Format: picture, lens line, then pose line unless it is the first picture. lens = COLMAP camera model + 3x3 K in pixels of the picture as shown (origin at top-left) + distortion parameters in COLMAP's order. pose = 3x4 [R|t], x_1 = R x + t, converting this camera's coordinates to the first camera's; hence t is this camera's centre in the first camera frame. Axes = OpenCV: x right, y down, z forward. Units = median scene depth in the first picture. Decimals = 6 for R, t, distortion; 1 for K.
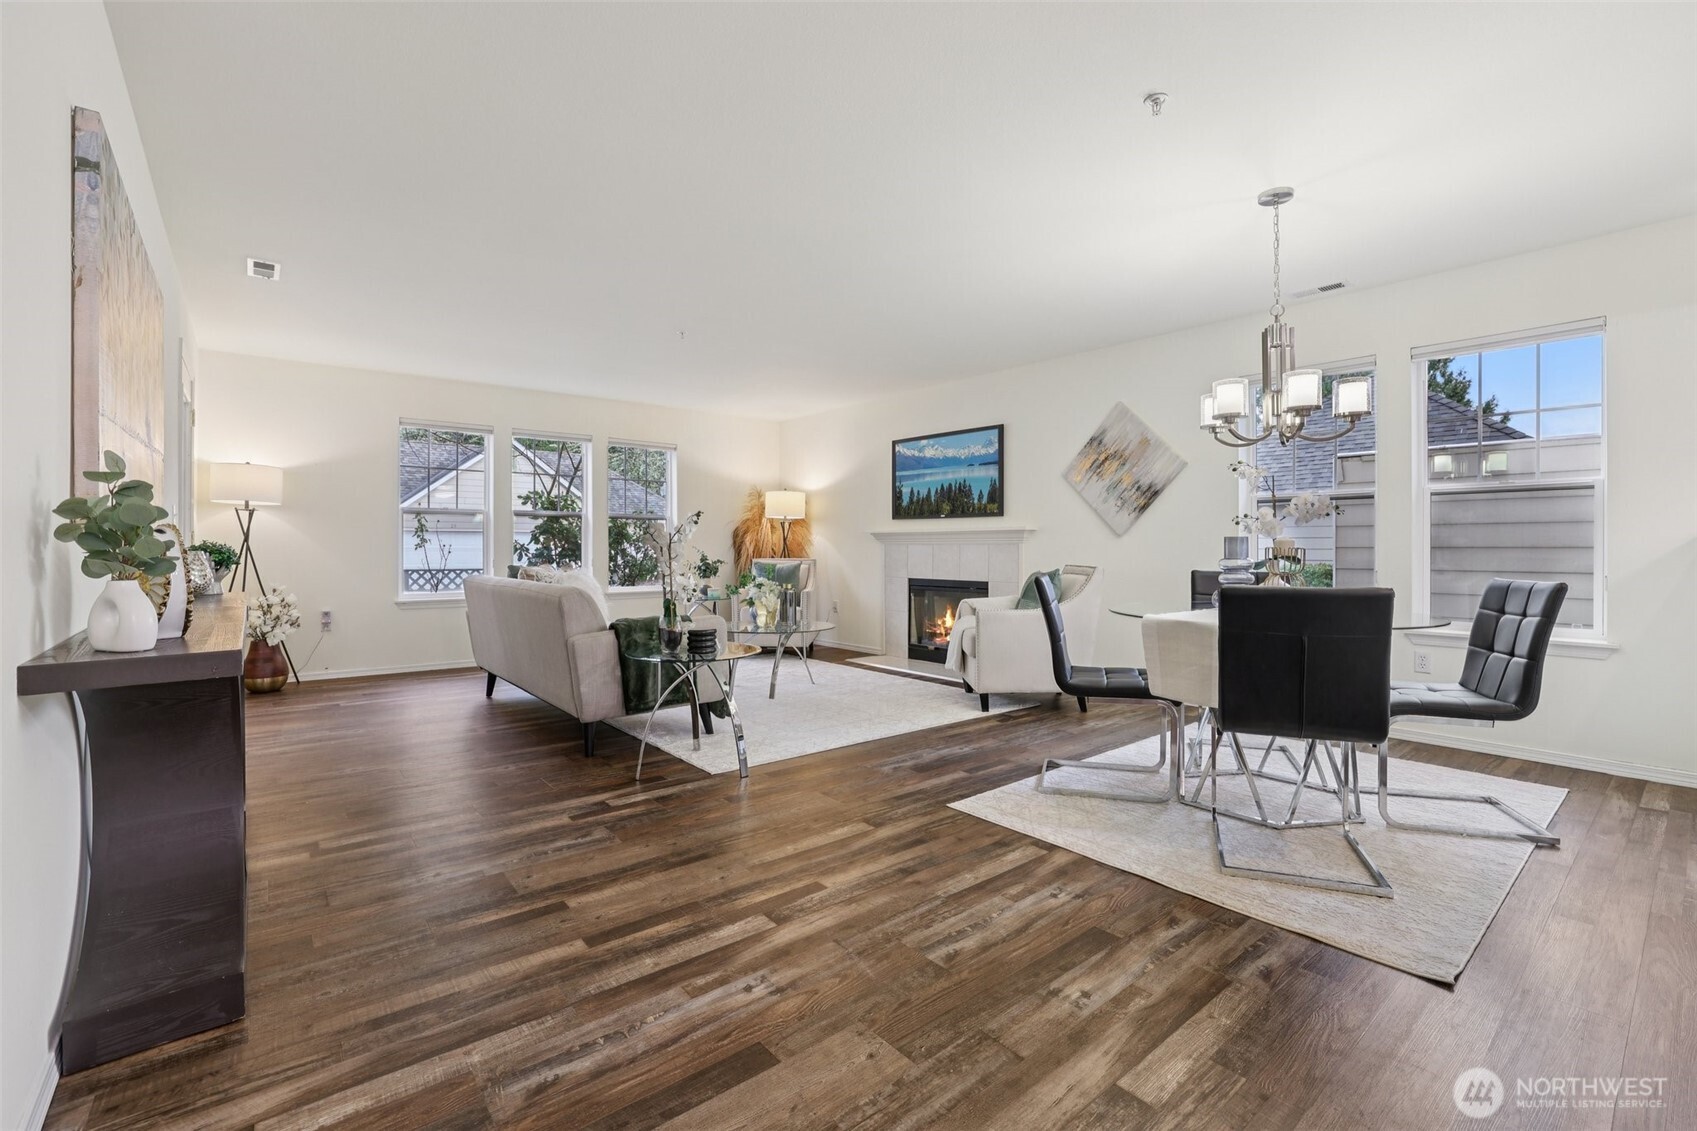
lens RADIAL K [[717.8, 0, 848.5], [0, 717.8, 565.5], [0, 0, 1]] dist [-0.000177, -0.000061]
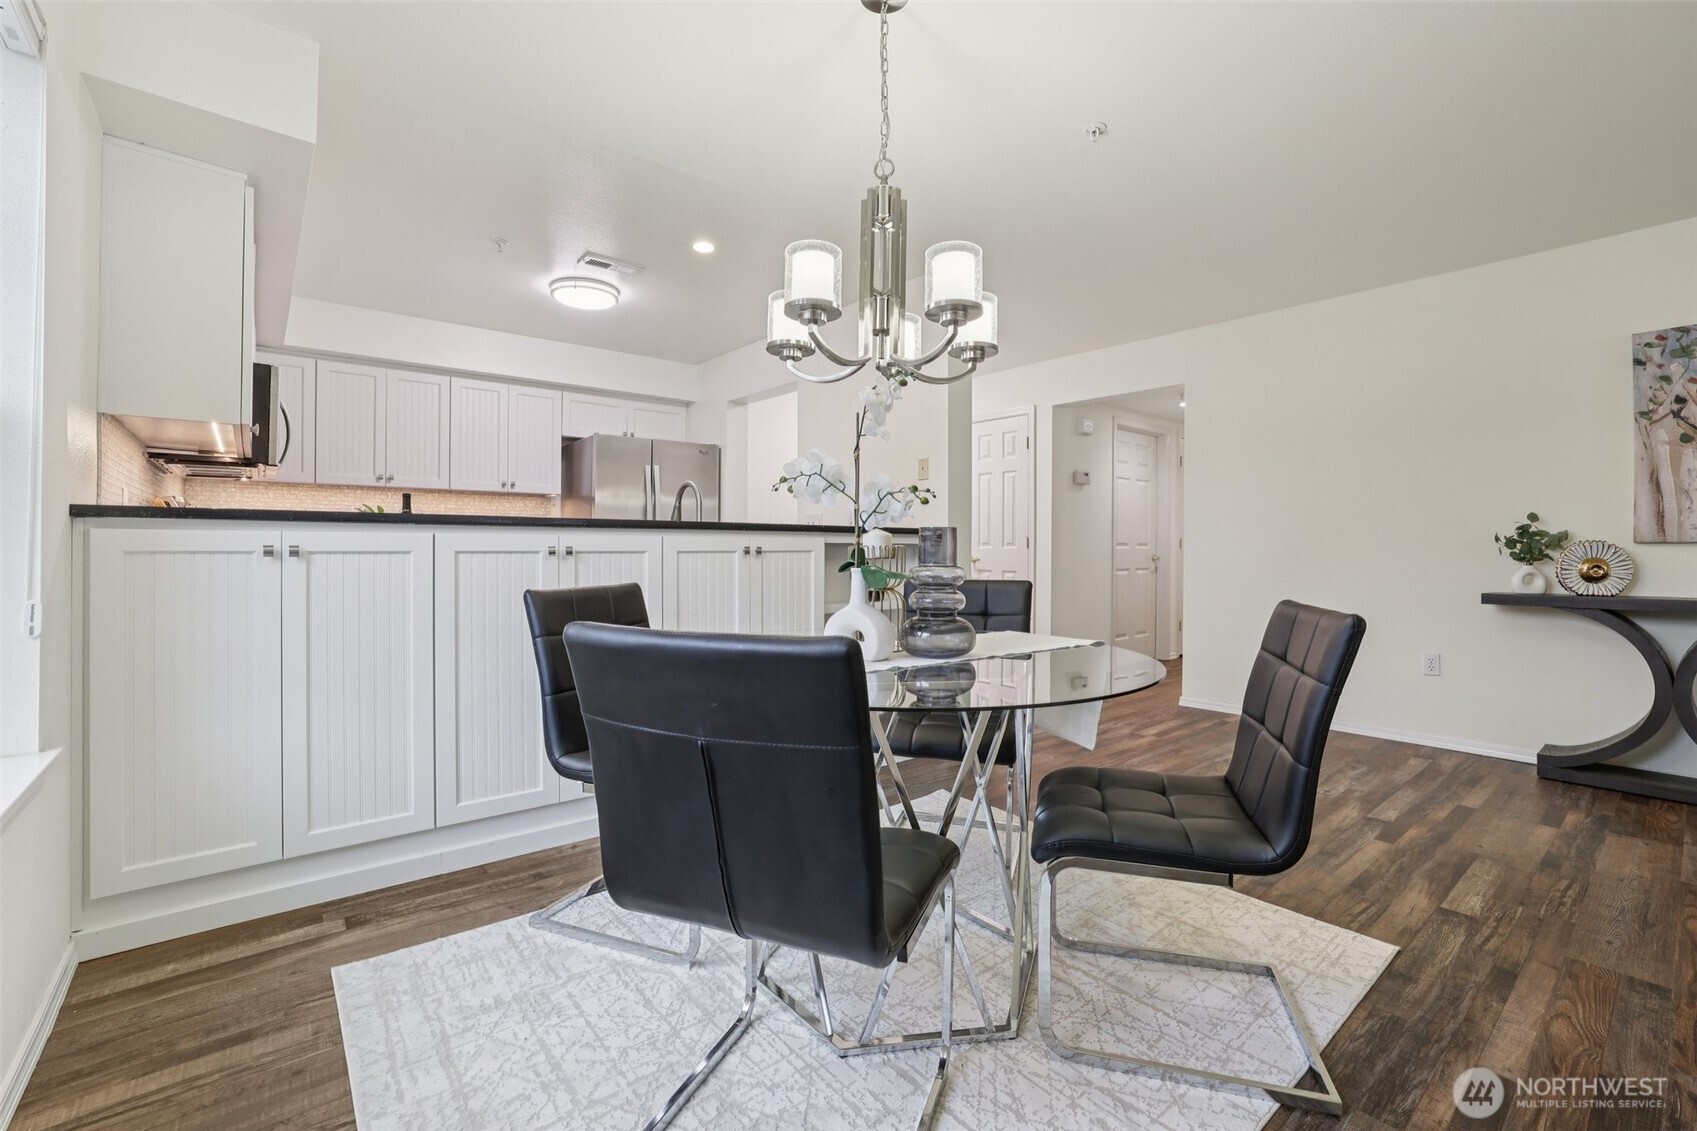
lens RADIAL K [[717.8, 0, 848.5], [0, 717.8, 565.5], [0, 0, 1]] dist [-0.000177, -0.000061]
pose [[-0.999944, -0.001826, 0.010429, 0.746967], [-0.001623, 0.999811, 0.019397, -0.028044], [-0.010463, 0.019379, -0.999757, 1.957979]]
